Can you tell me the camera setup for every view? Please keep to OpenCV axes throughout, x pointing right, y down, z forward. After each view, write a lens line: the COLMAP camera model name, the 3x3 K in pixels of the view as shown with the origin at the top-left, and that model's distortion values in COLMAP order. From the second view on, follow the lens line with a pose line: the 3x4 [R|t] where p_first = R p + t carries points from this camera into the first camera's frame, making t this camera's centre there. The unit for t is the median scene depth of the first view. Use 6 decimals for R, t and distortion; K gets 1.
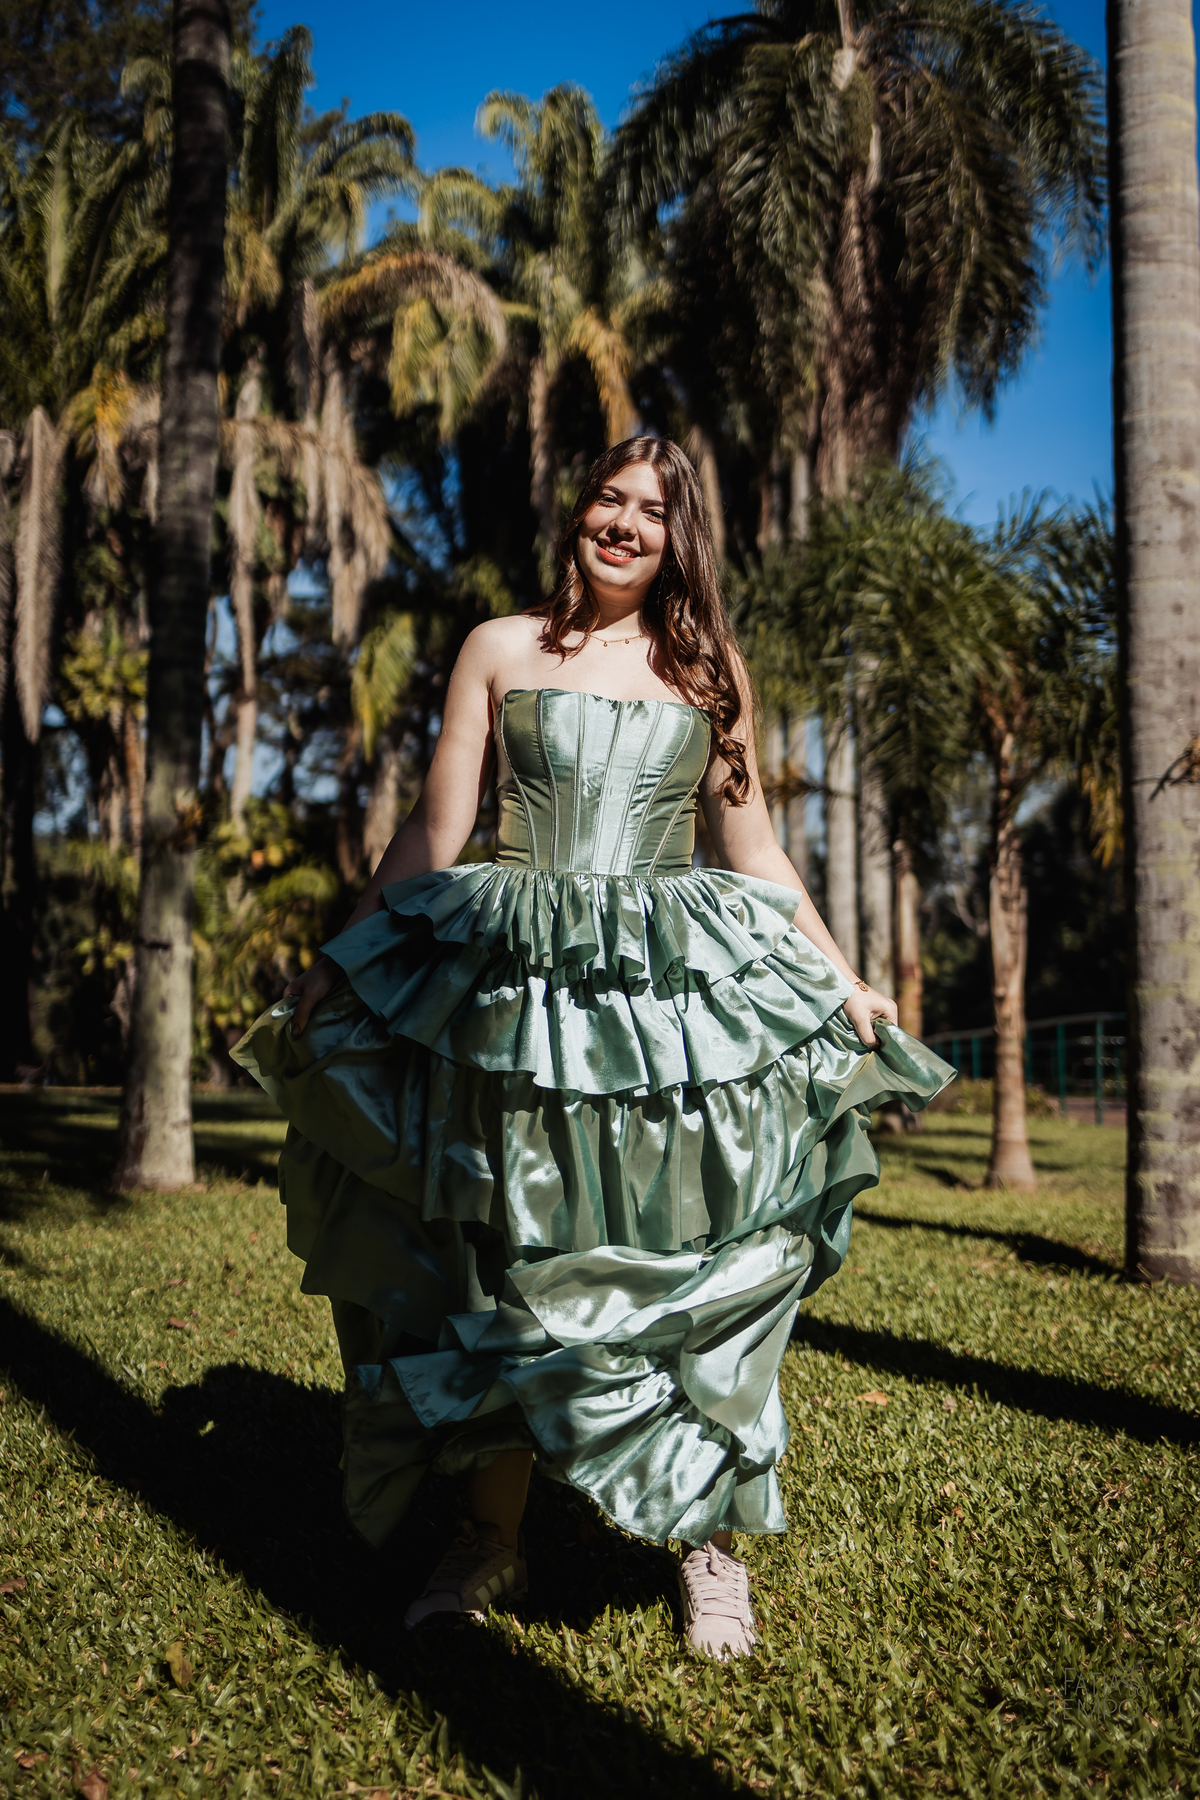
lens RADIAL K [[1762.2, 0, 675.5], [0, 1762.2, 844.4], [0, 0, 1]] dist [0.056782, 0.001444]
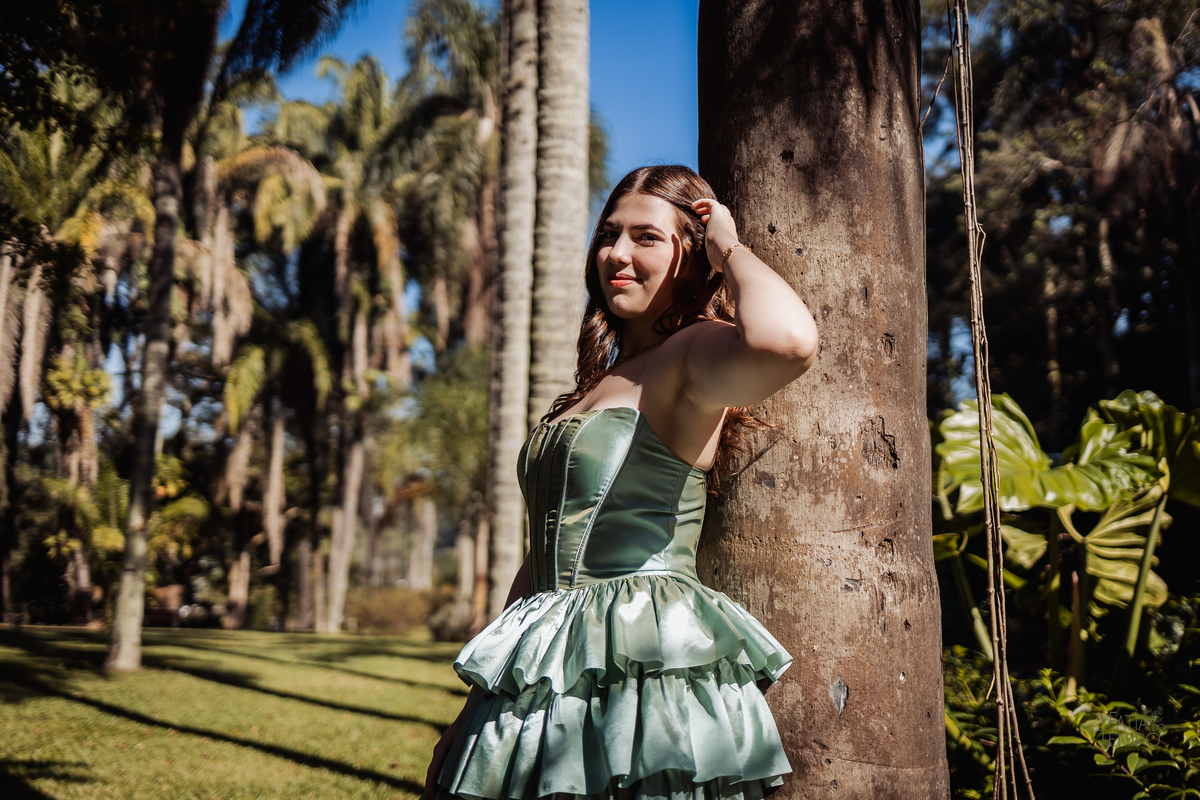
lens RADIAL K [[1185.4, 0, 600.0], [0, 1185.4, 400.0], [0, 0, 1]] dist [0.043051, -0.002701]
pose [[0.991703, 0.040000, 0.122170, 0.040630], [-0.033238, 0.997827, -0.056888, -0.029912], [-0.124180, 0.052355, 0.990877, -0.203056]]
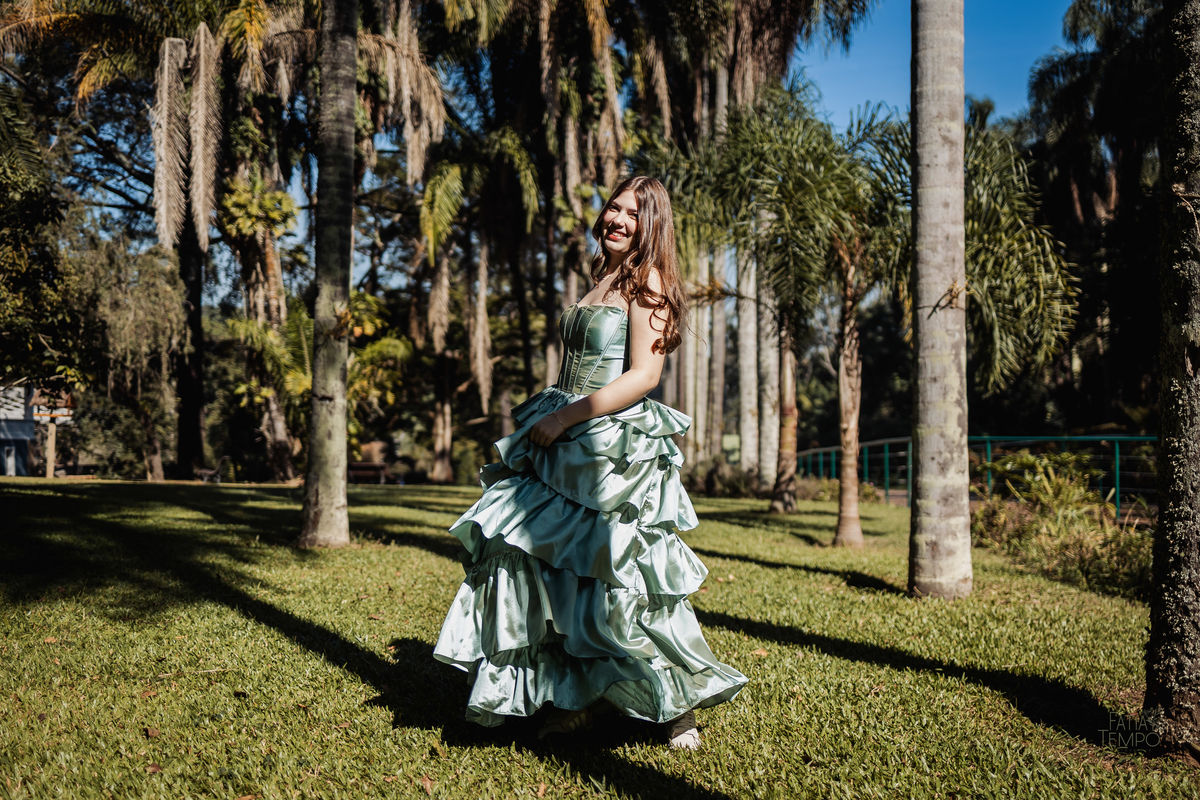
lens RADIAL K [[1200.0, 0, 675.3], [0, 1200.0, 390.5], [0, 0, 1]] dist [0.048696, 0.018949]
pose [[0.999432, 0.002888, 0.033576, -0.002359], [-0.004904, 0.998180, 0.060101, -0.004470], [-0.033342, -0.060231, 0.997627, -0.027757]]
